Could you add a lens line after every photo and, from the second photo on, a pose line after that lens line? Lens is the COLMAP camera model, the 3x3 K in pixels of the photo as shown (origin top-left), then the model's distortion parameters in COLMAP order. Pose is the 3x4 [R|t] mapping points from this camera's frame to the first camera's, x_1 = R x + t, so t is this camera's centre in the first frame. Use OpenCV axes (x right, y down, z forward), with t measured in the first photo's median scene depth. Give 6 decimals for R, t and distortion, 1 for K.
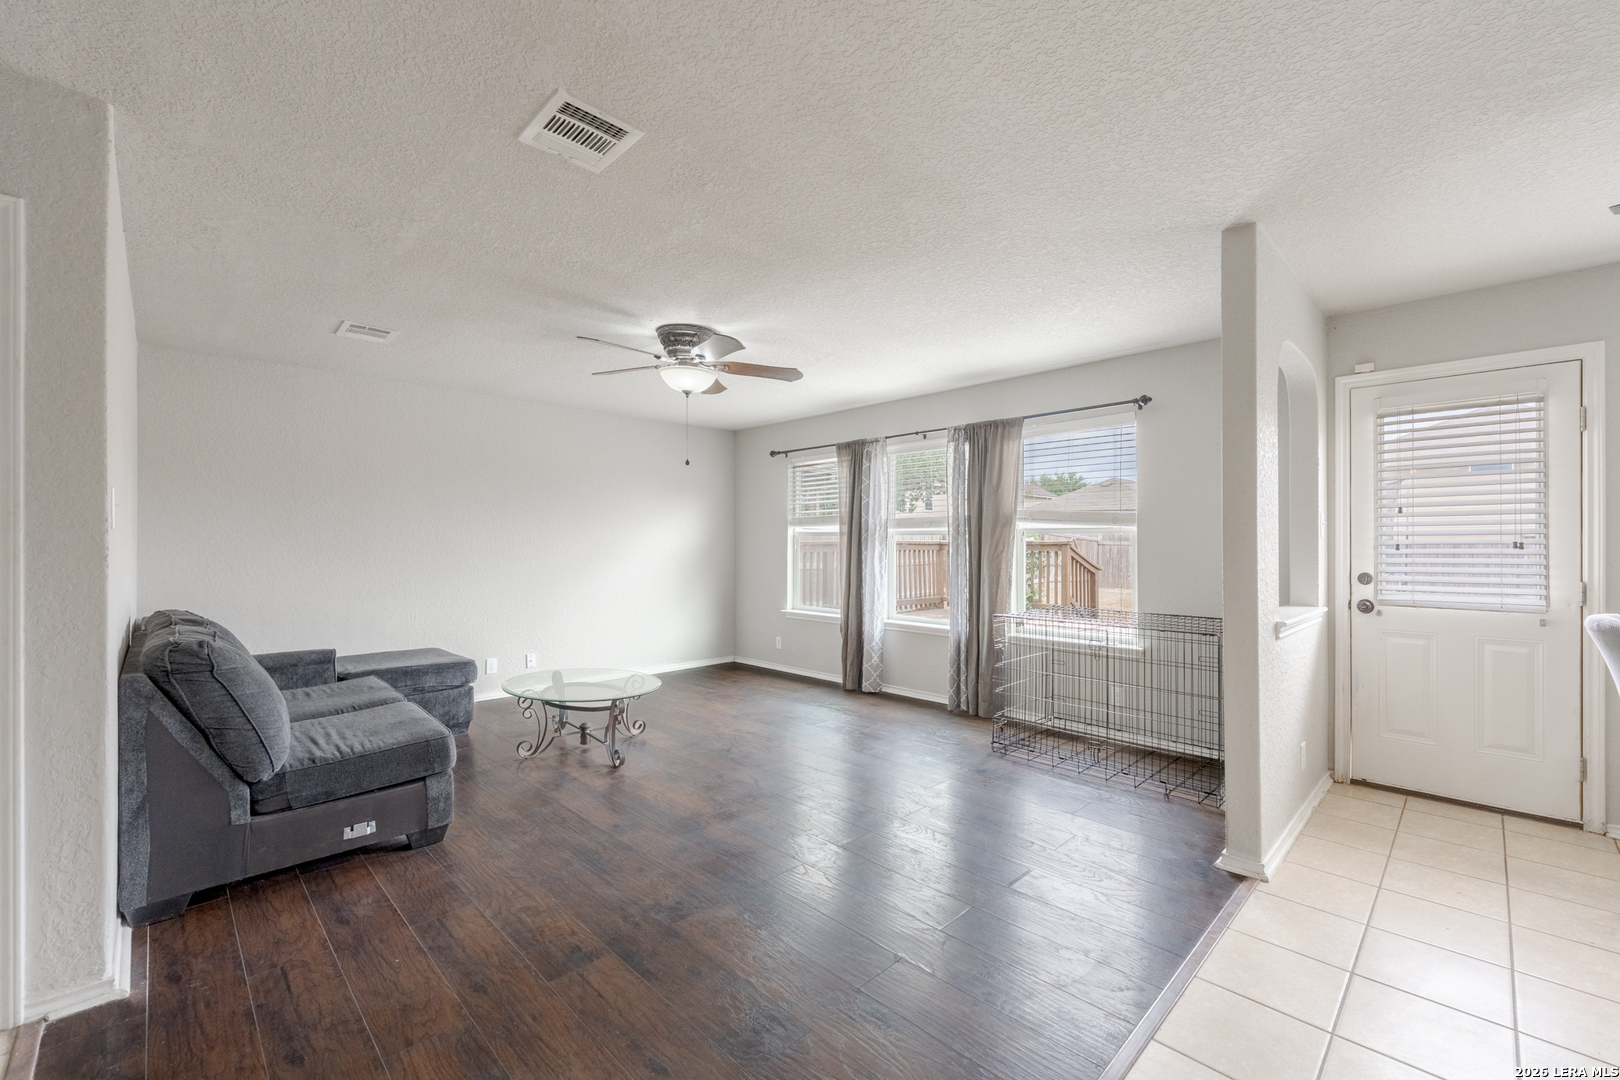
lens RADIAL K [[666.2, 0, 838.8], [0, 666.2, 540.5], [0, 0, 1]] dist [0.000282, -0.000790]
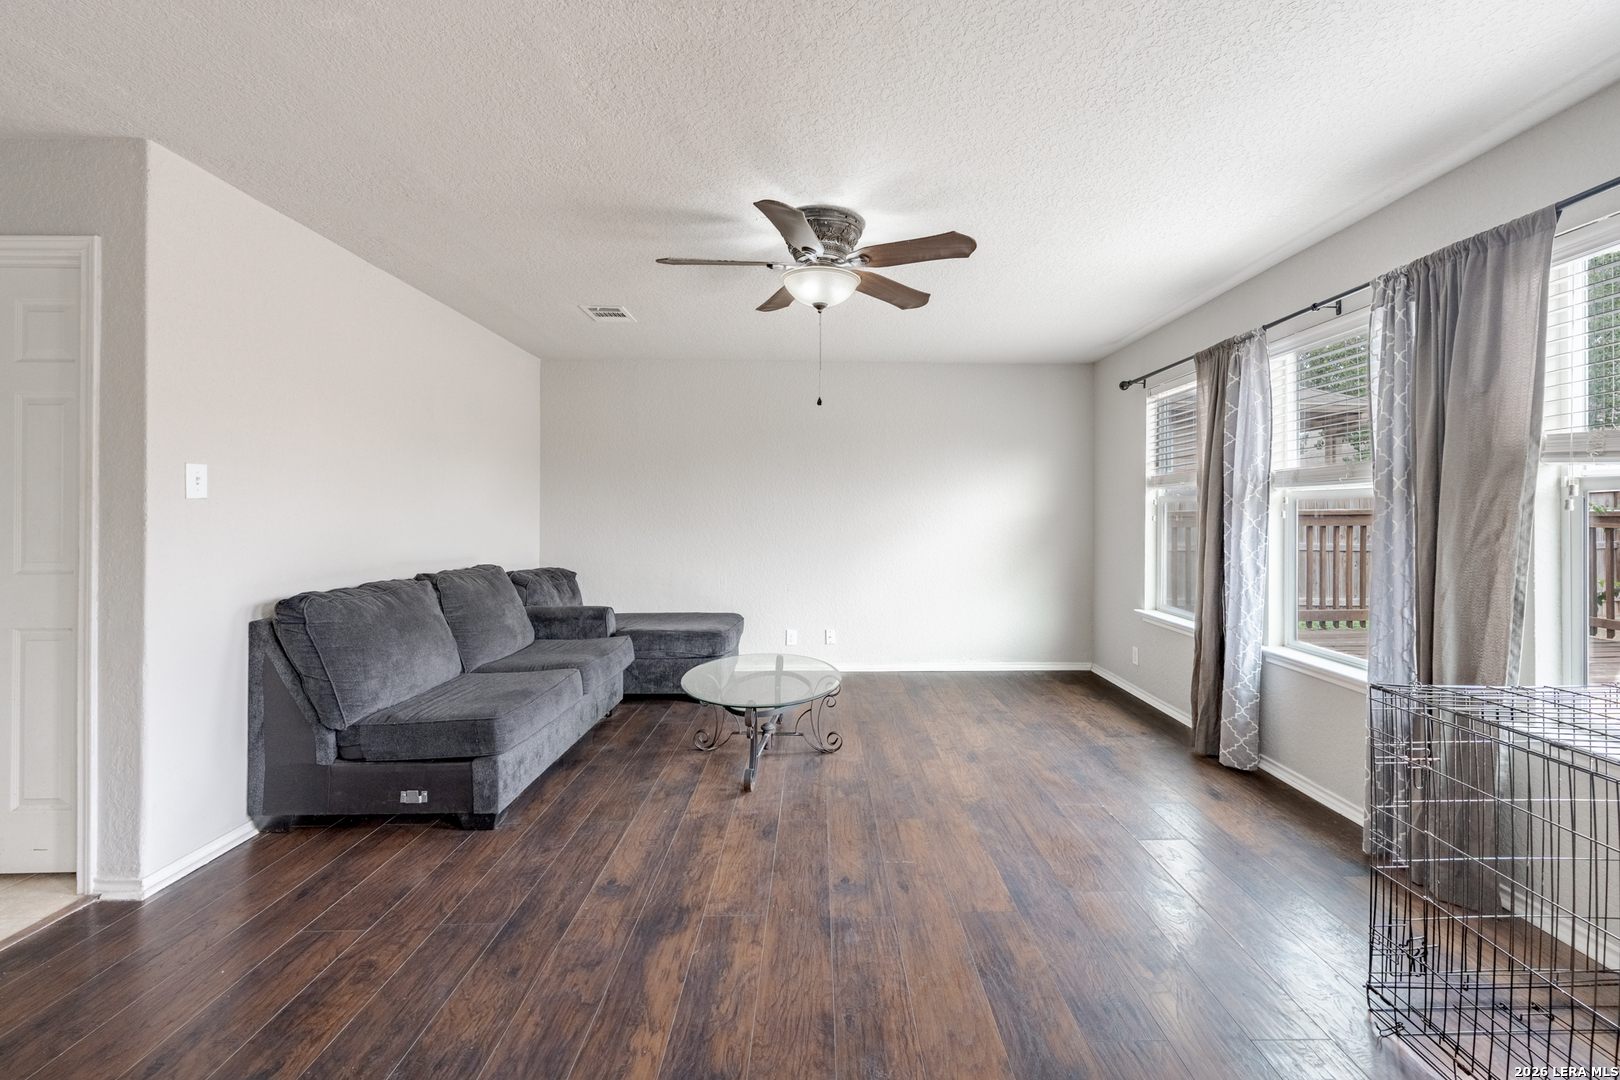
lens RADIAL K [[666.2, 0, 837.0], [0, 666.2, 510.8], [0, 0, 1]] dist [0.000282, -0.000790]
pose [[0.718269, 0.000470, -0.695765, 0.236275], [0.000611, 0.999999, 0.001307, 0.001287], [0.695765, -0.001364, 0.718268, 0.389454]]
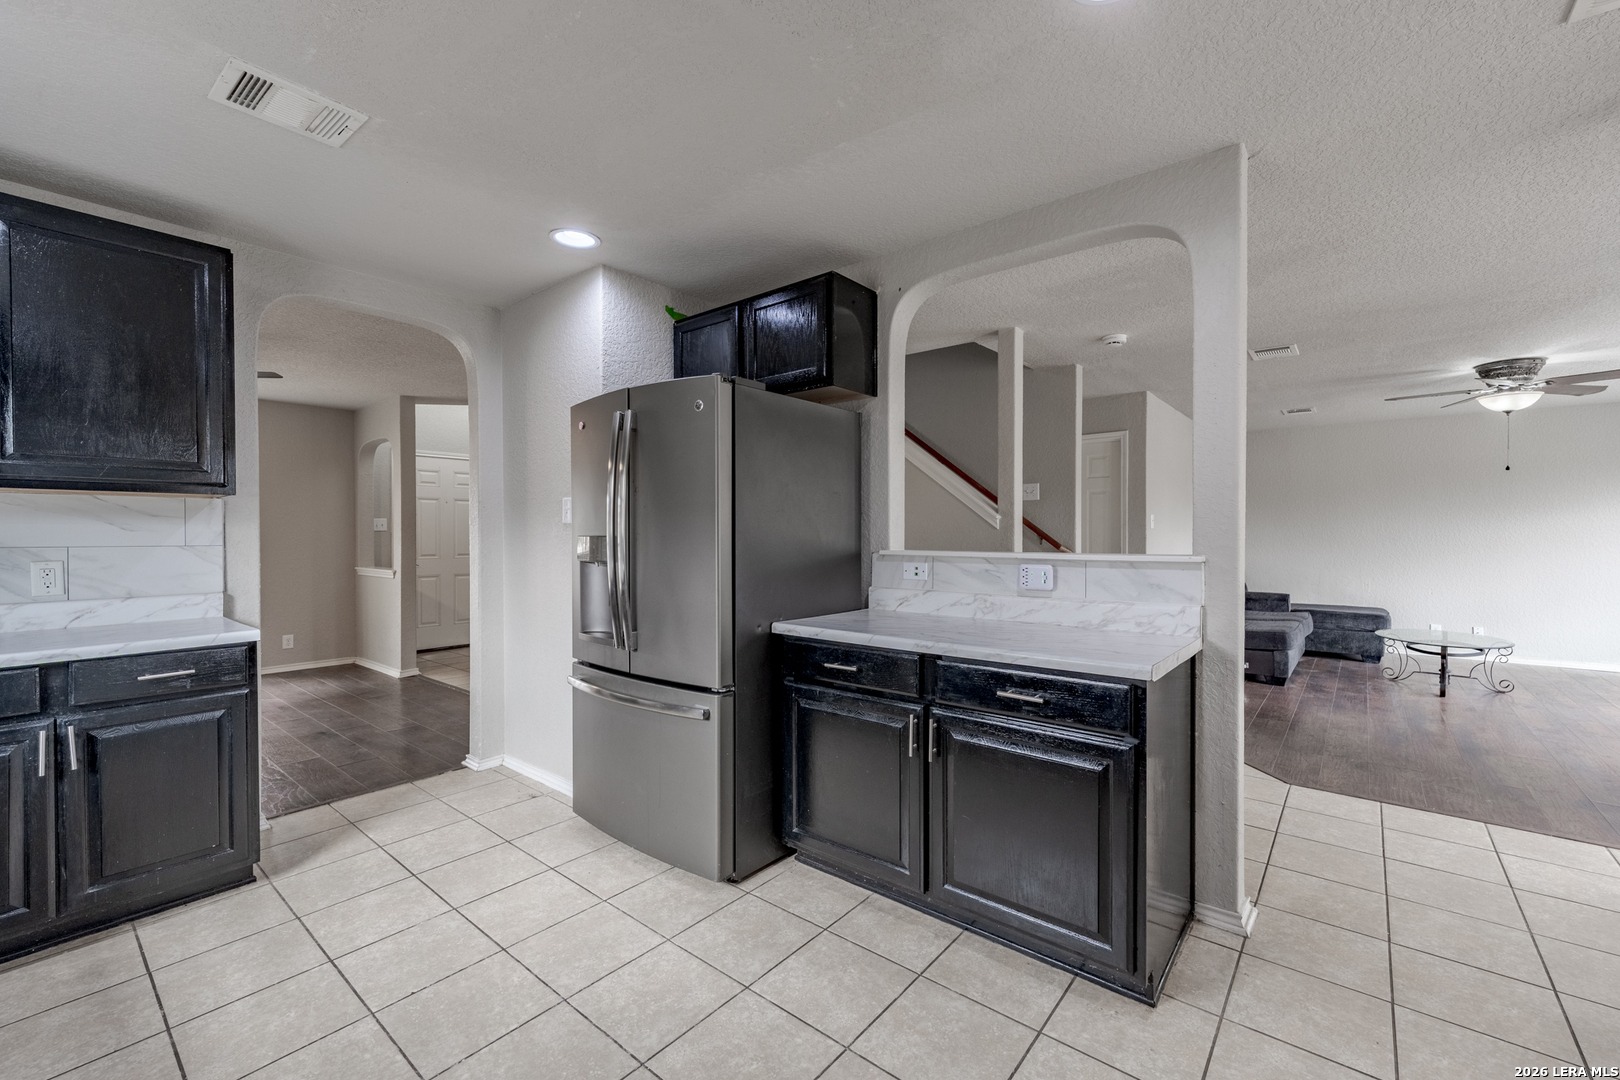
lens RADIAL K [[666.2, 0, 805.2], [0, 666.2, 540.3], [0, 0, 1]] dist [0.000282, -0.000790]
pose [[0.070799, 0.011372, -0.997426, 0.734032], [0.007119, 0.999904, 0.011905, -0.005652], [0.997465, -0.007944, 0.070712, -0.315046]]
